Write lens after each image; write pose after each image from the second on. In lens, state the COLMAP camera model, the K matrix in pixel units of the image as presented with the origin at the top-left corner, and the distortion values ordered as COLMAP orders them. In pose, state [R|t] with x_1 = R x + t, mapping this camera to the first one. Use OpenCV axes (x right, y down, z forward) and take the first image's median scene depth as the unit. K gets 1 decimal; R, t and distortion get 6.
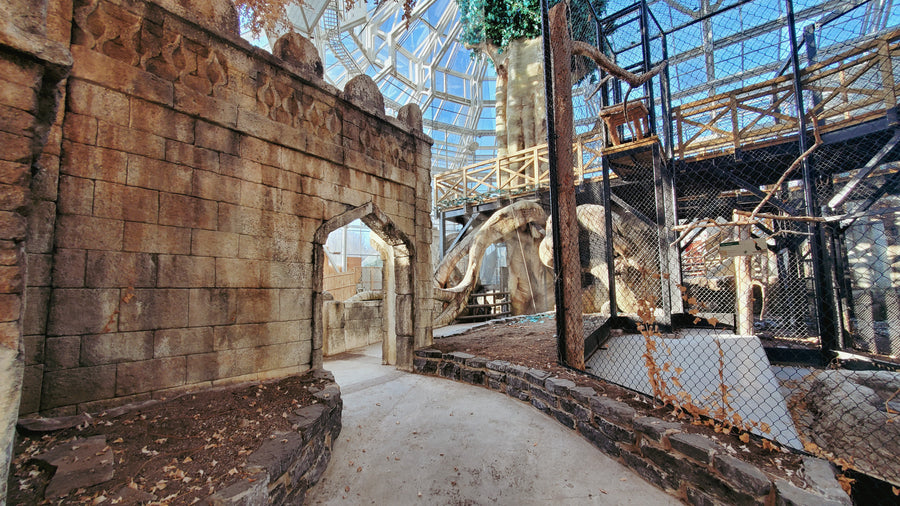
lens RADIAL K [[363.9, 0, 456.5], [0, 363.9, 264.3], [0, 0, 1]] dist [0.018162, -0.008243]
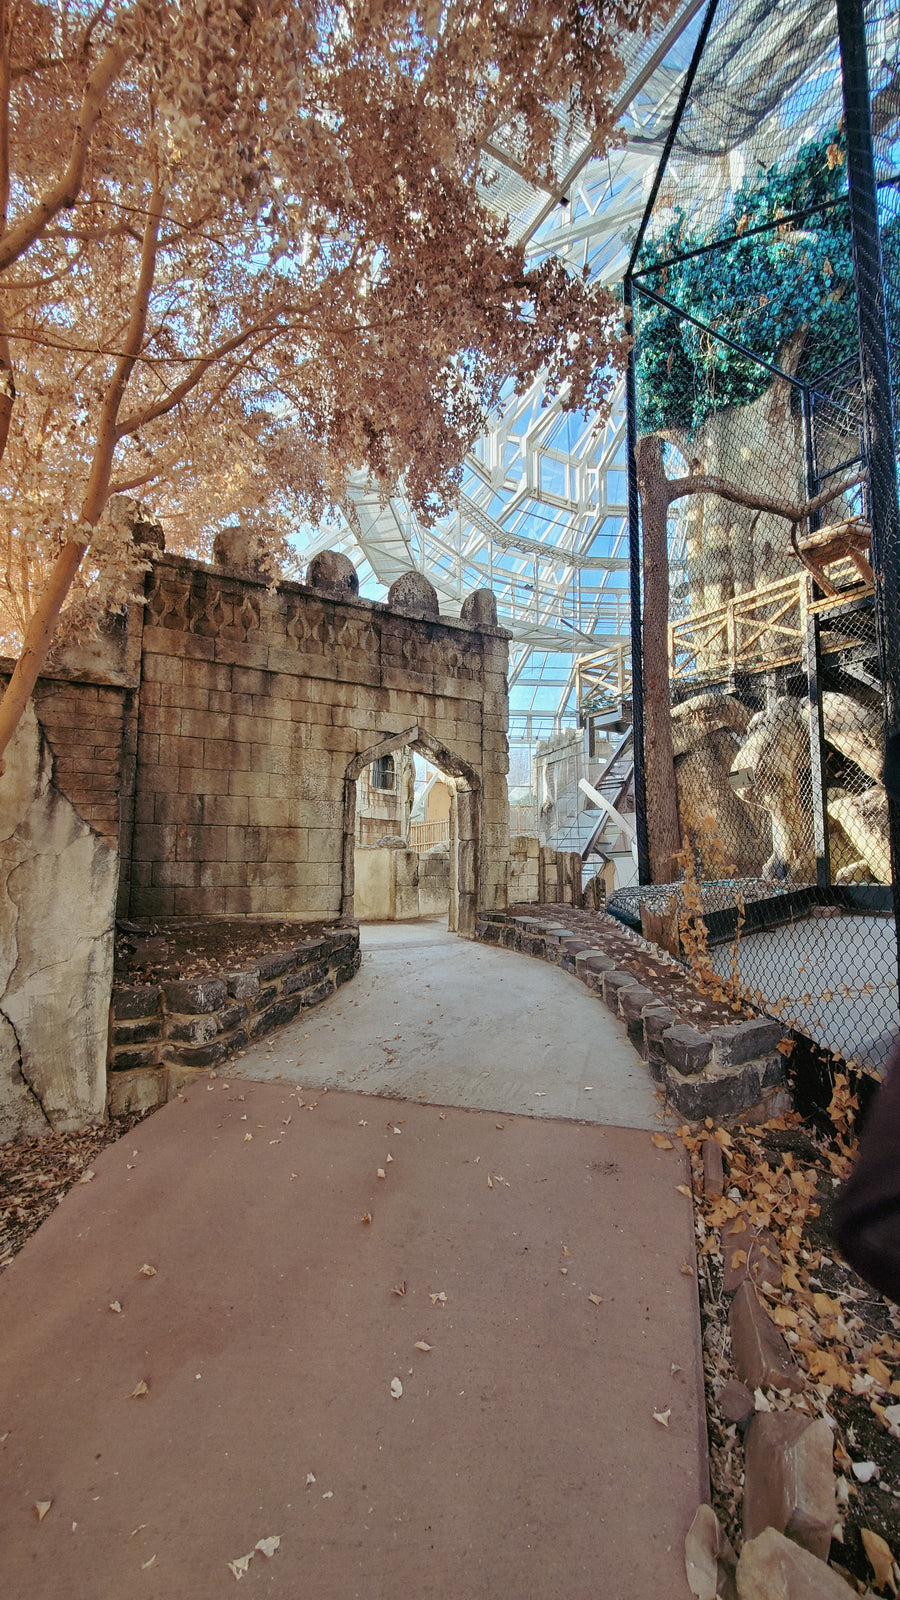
lens RADIAL K [[700.1, 0, 450.0], [0, 700.1, 800.0], [0, 0, 1]] dist [0.014950, -0.000003]
pose [[0.912818, -0.009726, -0.408250, 0.566158], [0.009630, 0.999951, -0.002290, -0.000145], [0.408252, -0.001842, 0.912867, -0.491379]]
